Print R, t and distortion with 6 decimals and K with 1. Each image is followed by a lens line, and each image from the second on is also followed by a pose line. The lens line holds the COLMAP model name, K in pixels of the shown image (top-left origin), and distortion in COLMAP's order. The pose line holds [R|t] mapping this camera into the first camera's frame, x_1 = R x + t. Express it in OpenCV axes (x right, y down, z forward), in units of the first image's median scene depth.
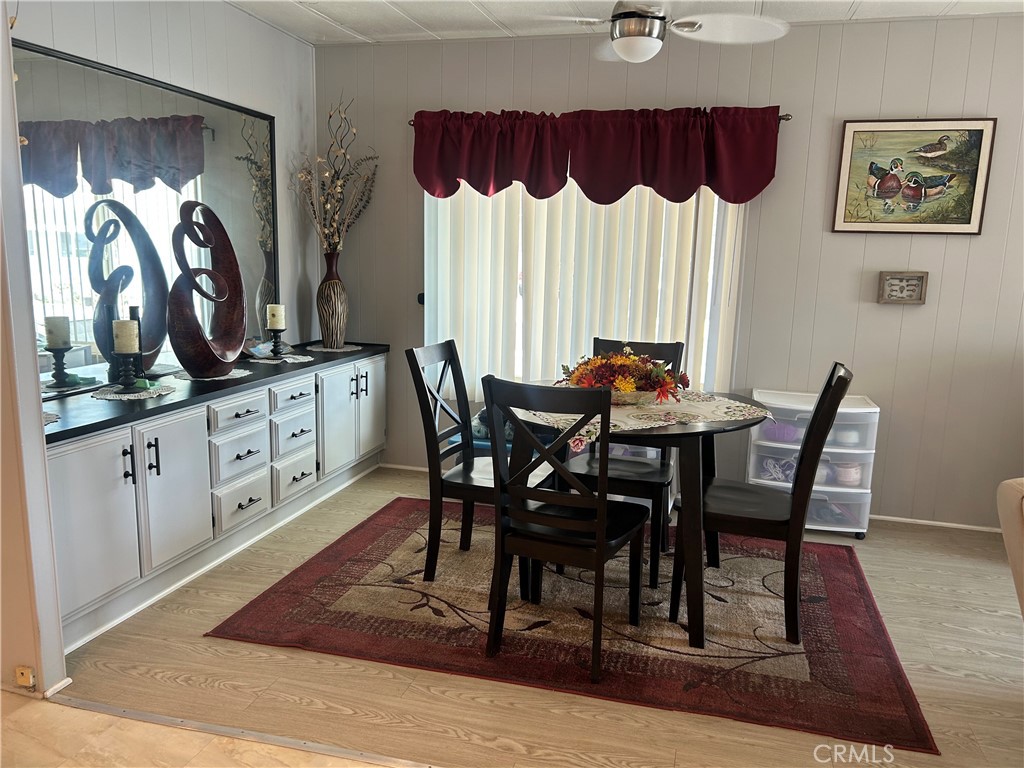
lens RADIAL K [[776.5, 0, 521.2], [0, 776.5, 384.5], [0, 0, 1]] dist [0.045178, -0.053142]
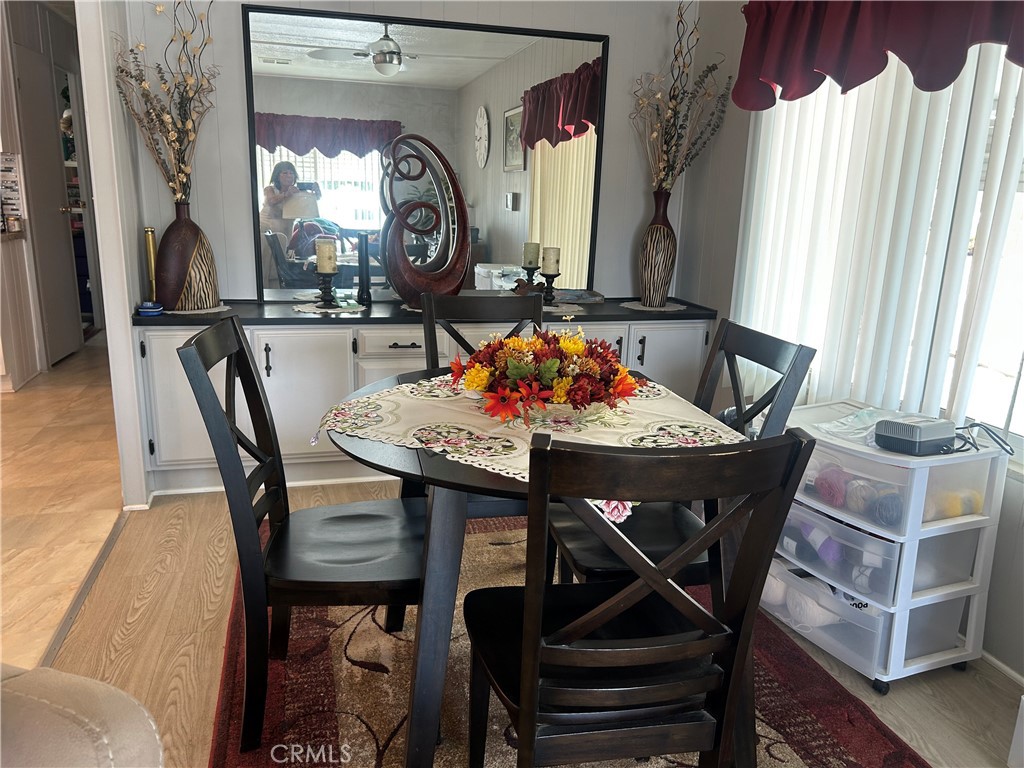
lens RADIAL K [[778.6, 0, 505.6], [0, 778.6, 386.2], [0, 0, 1]] dist [0.042368, -0.037524]
pose [[0.498084, 0.196213, -0.844638, 0.578354], [-0.160743, 0.978073, 0.132420, -0.066854], [0.852100, 0.069813, 0.518702, 0.595864]]
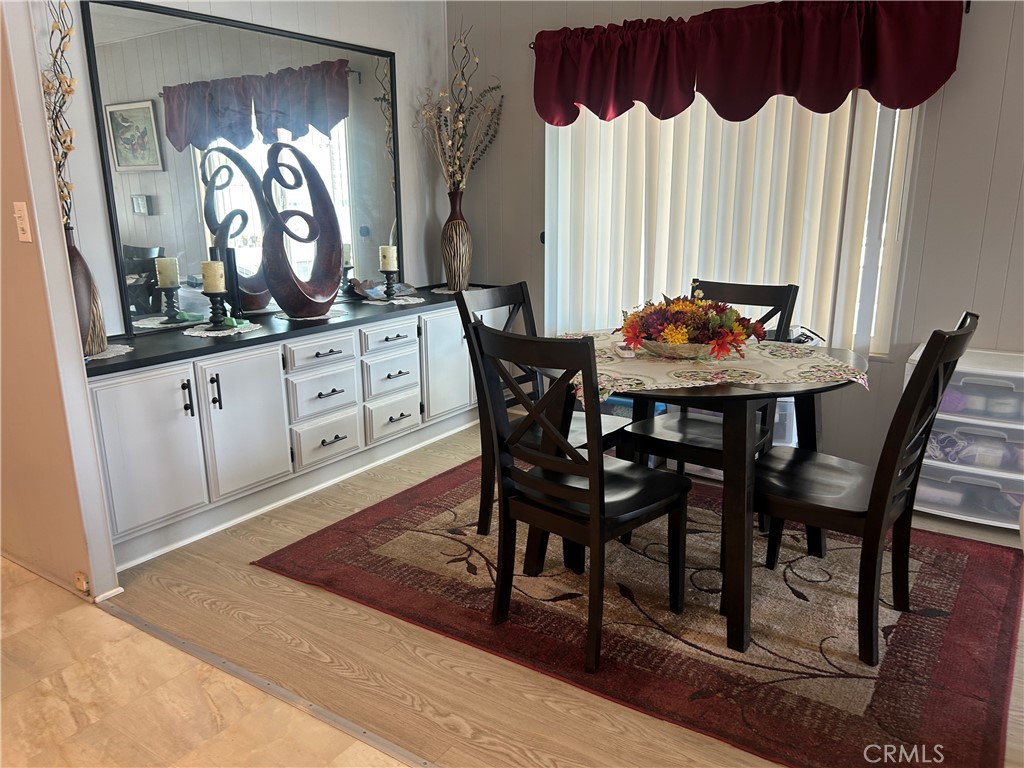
lens RADIAL K [[776.5, 0, 521.2], [0, 776.5, 384.5], [0, 0, 1]] dist [0.045178, -0.053142]
pose [[0.941975, 0.047321, -0.332330, 0.229476], [-0.022790, 0.996745, 0.077329, -0.006962], [0.334908, -0.065268, 0.939988, 0.125736]]
